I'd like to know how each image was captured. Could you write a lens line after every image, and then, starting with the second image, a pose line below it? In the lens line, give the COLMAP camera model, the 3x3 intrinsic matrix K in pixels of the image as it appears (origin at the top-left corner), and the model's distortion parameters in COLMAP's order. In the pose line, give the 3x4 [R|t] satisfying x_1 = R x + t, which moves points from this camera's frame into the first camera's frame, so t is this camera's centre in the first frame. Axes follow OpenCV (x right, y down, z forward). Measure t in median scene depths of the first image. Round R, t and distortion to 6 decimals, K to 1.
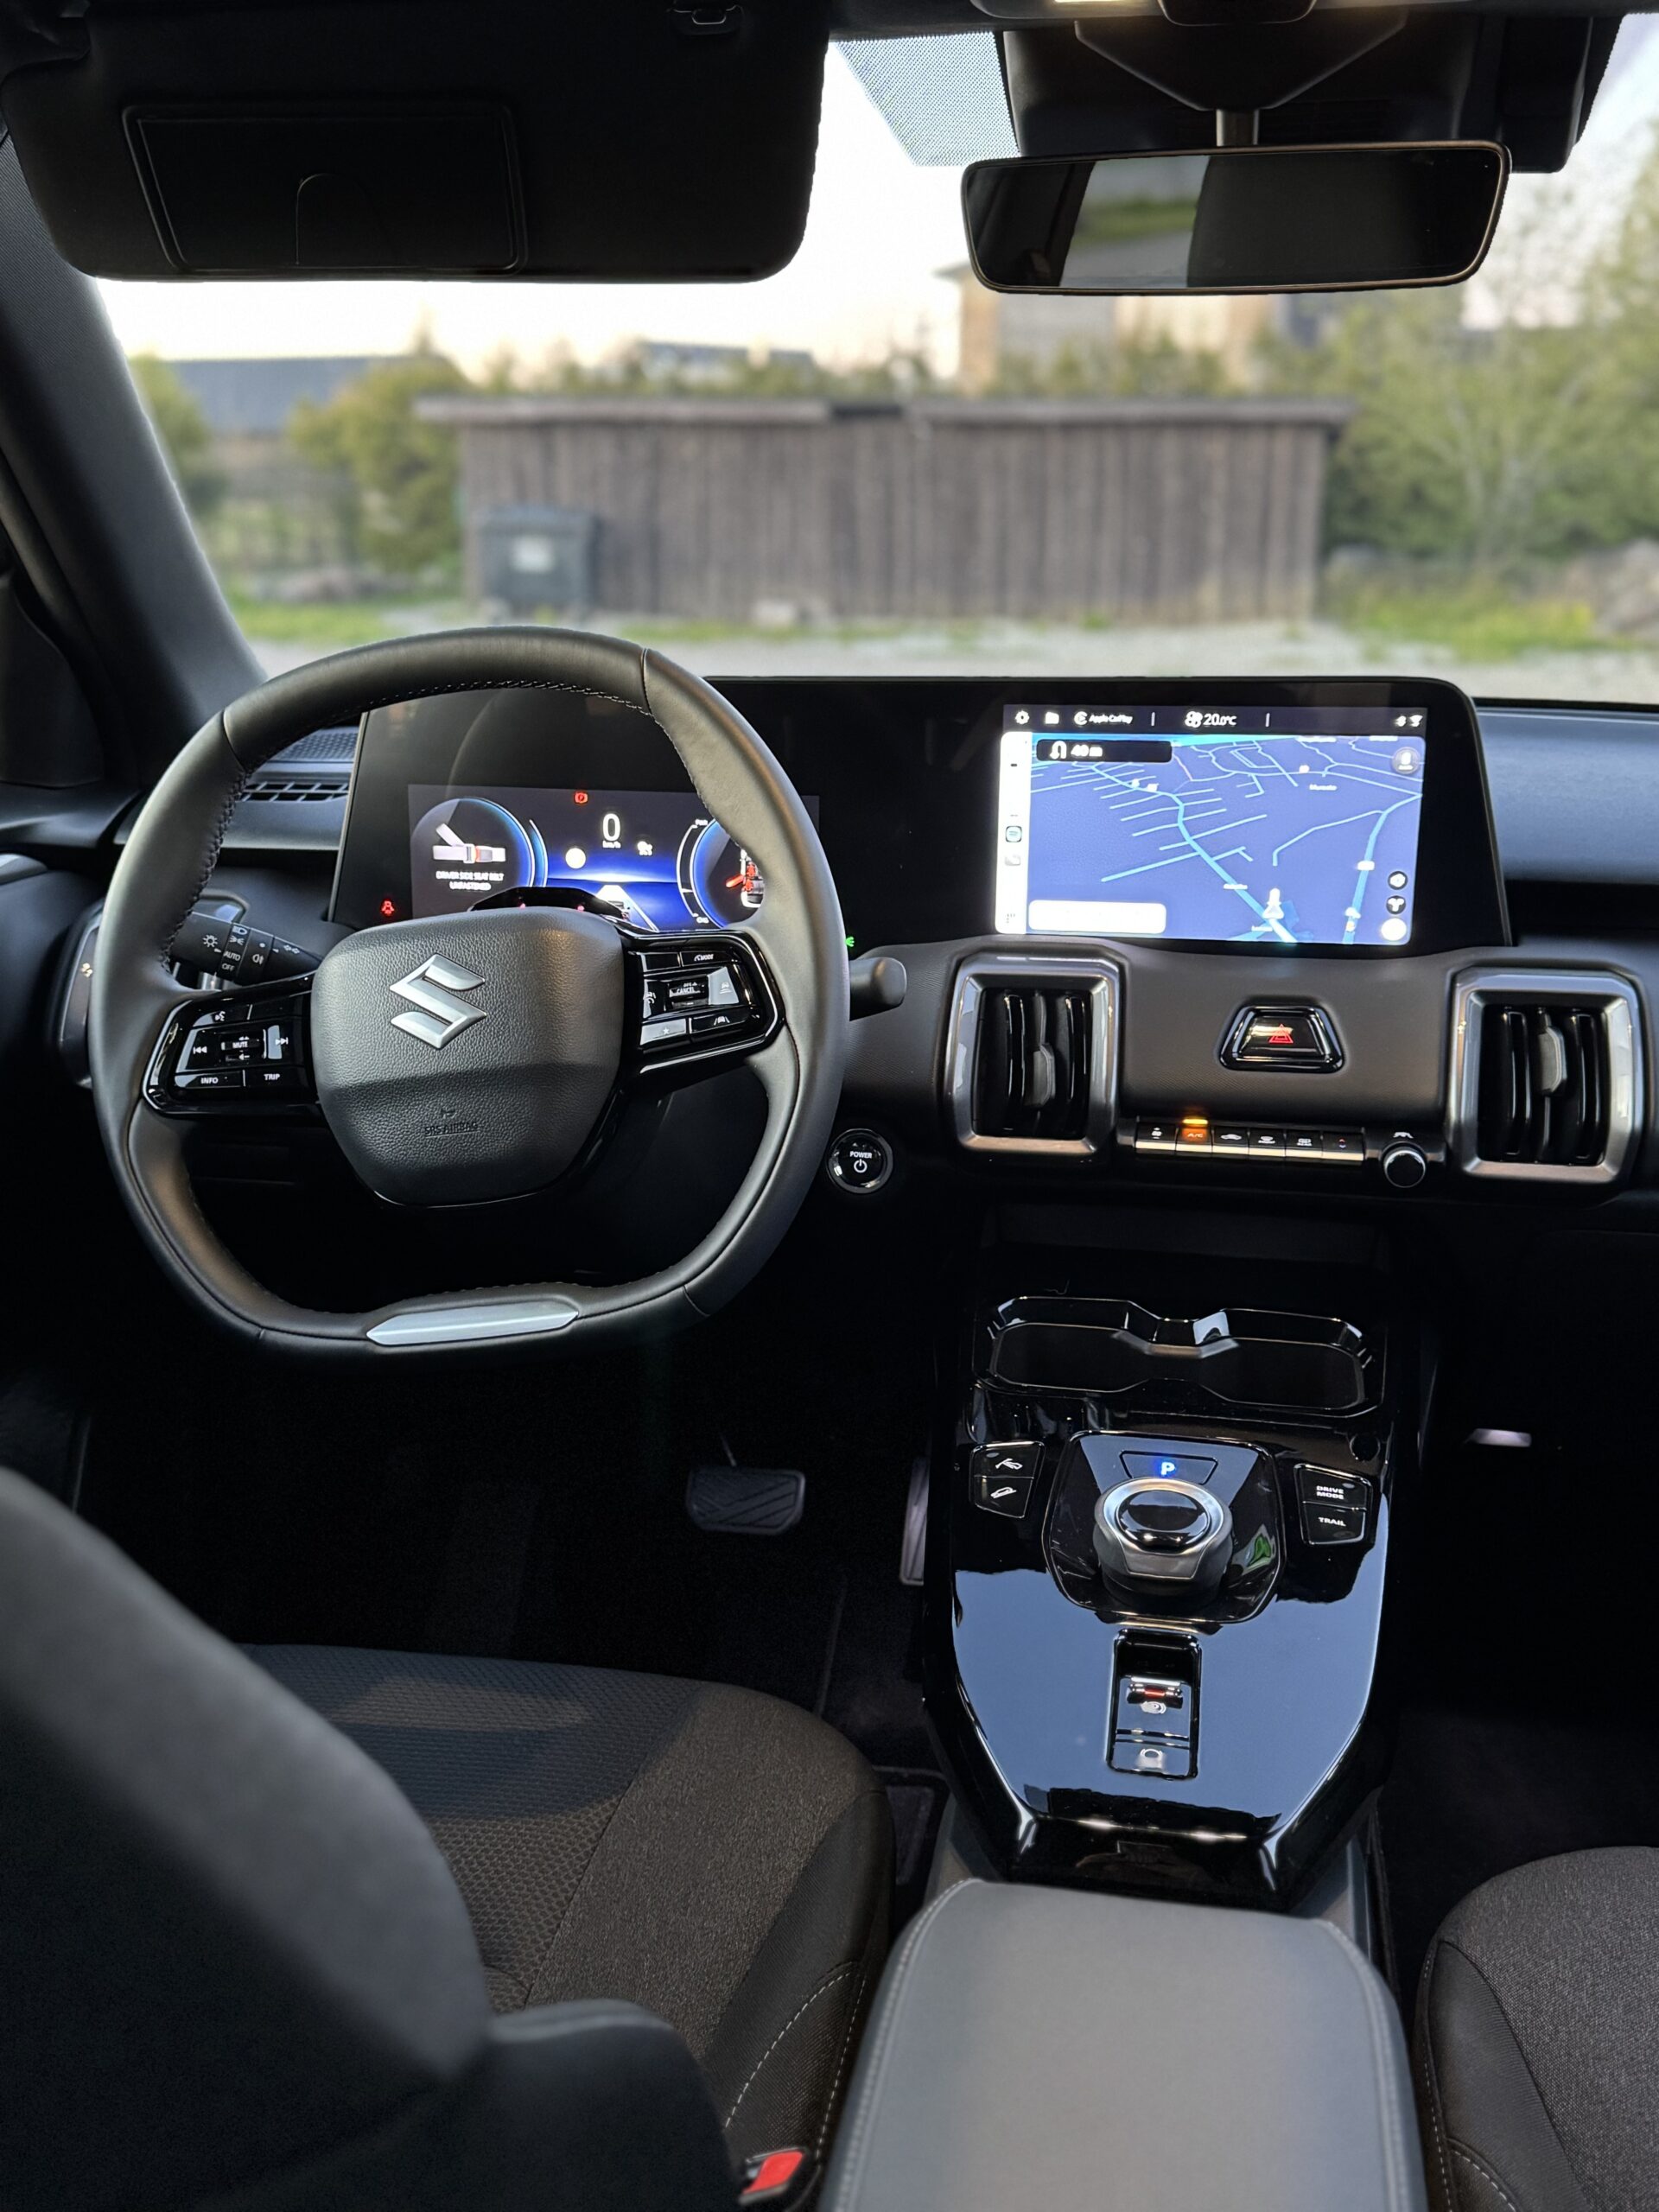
lens RADIAL K [[2102.0, 0, 829.5], [0, 2102.0, 1106.0], [0, 0, 1]] dist [0.179784, -0.412544]
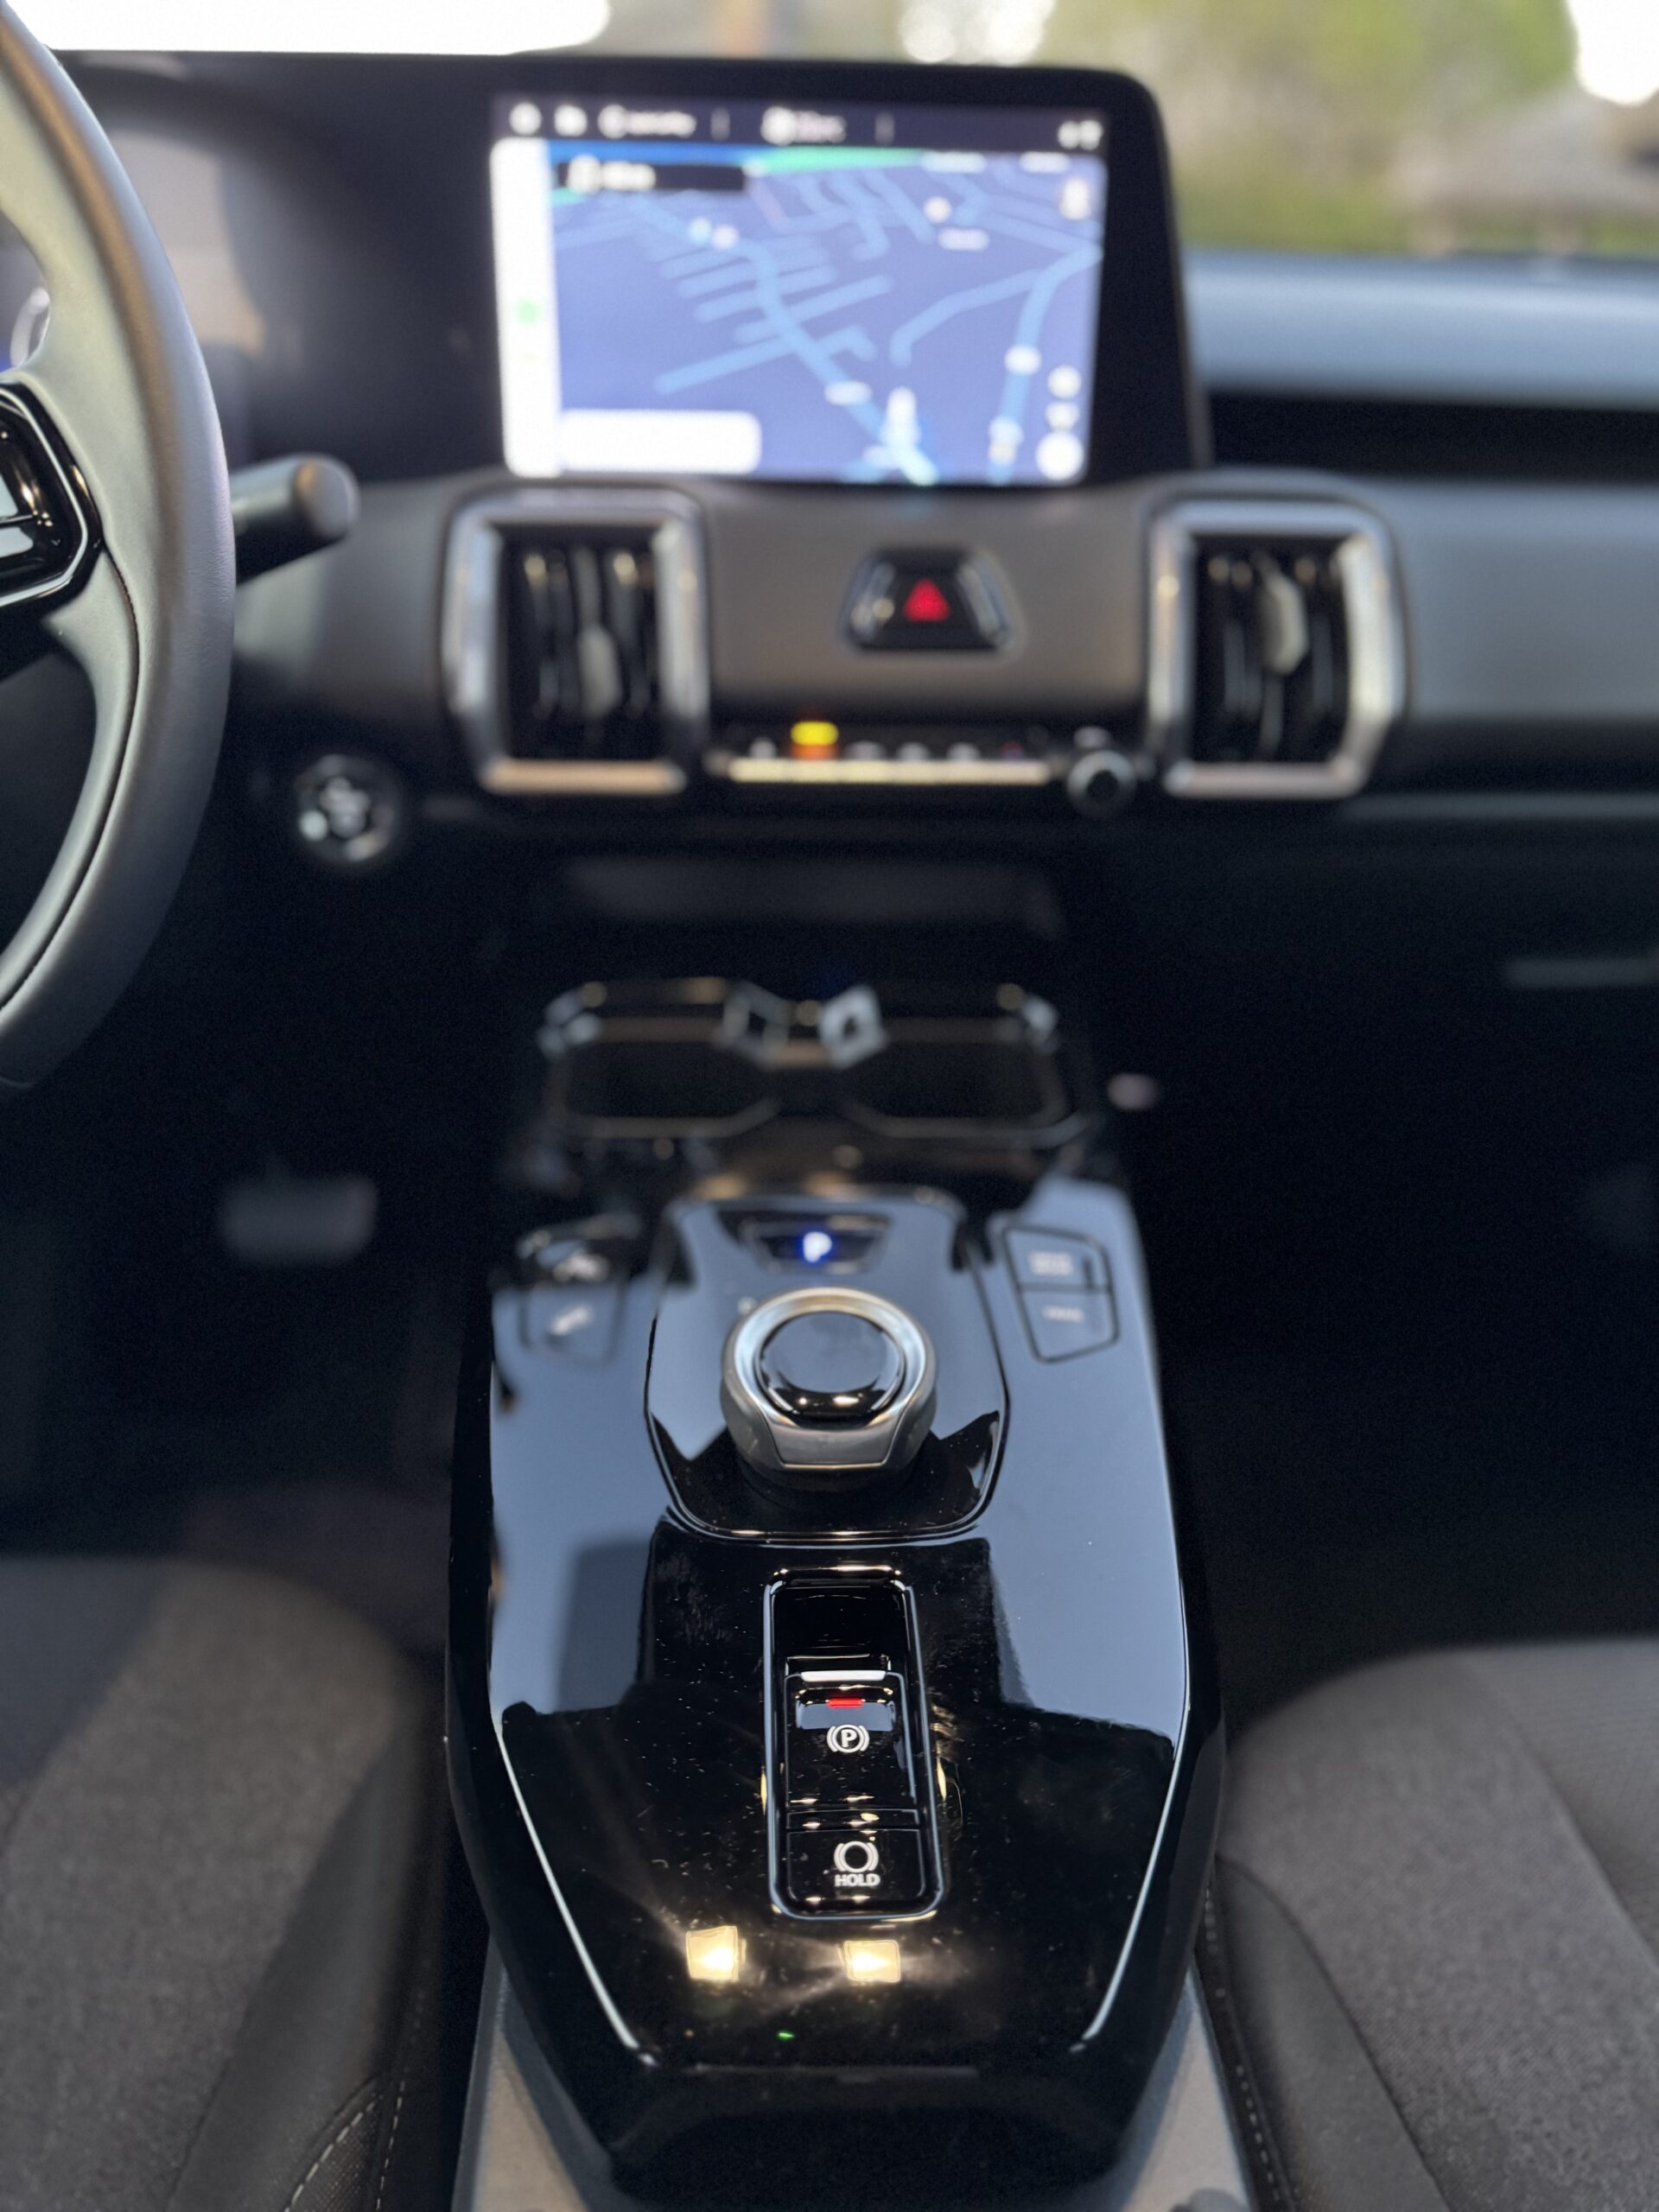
lens RADIAL K [[1503.0, 0, 829.5], [0, 1503.0, 1106.0], [0, 0, 1]] dist [-0.003470, -0.003689]
pose [[0.972292, -0.087267, 0.216870, 0.056546], [0.040749, 0.976775, 0.210358, 0.023950], [-0.230191, -0.195692, 0.953266, 0.485012]]
